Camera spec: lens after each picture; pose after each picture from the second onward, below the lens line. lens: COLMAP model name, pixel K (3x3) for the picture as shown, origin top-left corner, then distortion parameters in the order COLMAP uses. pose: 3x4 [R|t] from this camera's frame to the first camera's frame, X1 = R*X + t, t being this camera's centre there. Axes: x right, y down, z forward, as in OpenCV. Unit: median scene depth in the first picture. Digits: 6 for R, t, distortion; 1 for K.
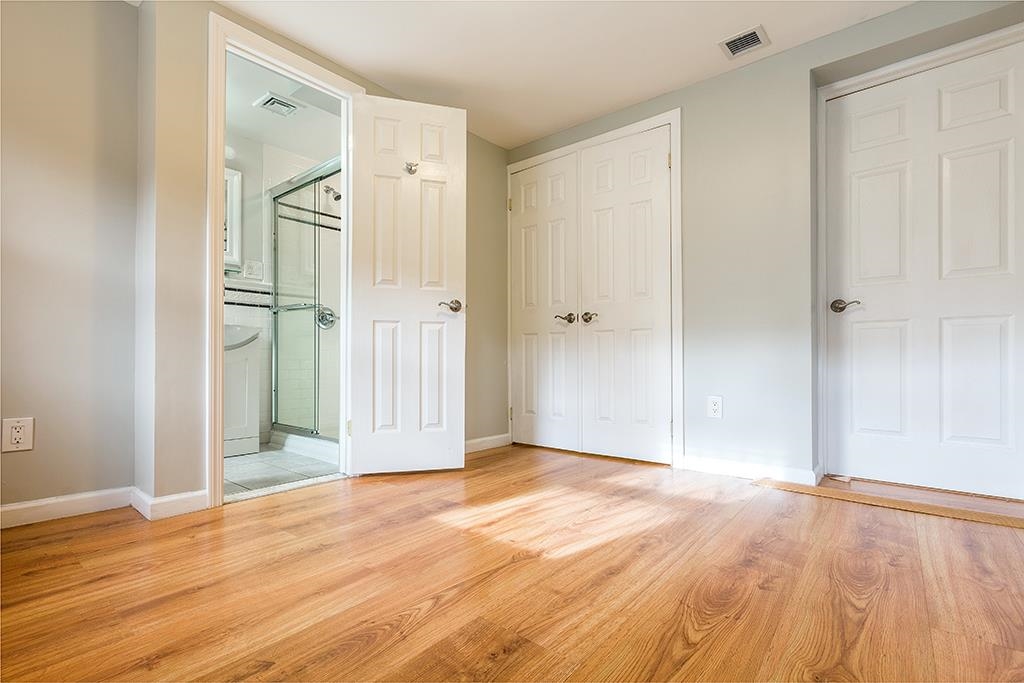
lens RADIAL K [[474.5, 0, 519.8], [0, 474.5, 353.3], [0, 0, 1]] dist [-0.000696, -0.000264]
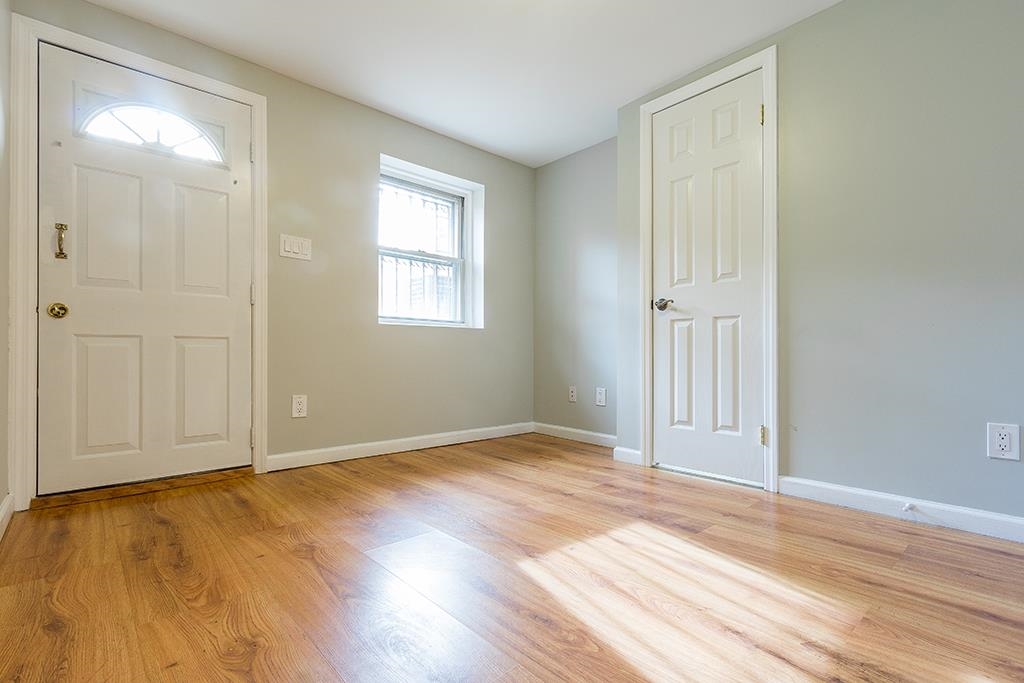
lens RADIAL K [[474.5, 0, 519.8], [0, 474.5, 353.3], [0, 0, 1]] dist [-0.000696, -0.000264]
pose [[-0.140070, -0.001622, -0.990140, 0.820741], [0.005529, 0.999982, -0.002420, -0.001614], [0.990126, -0.005814, -0.140058, 0.885450]]
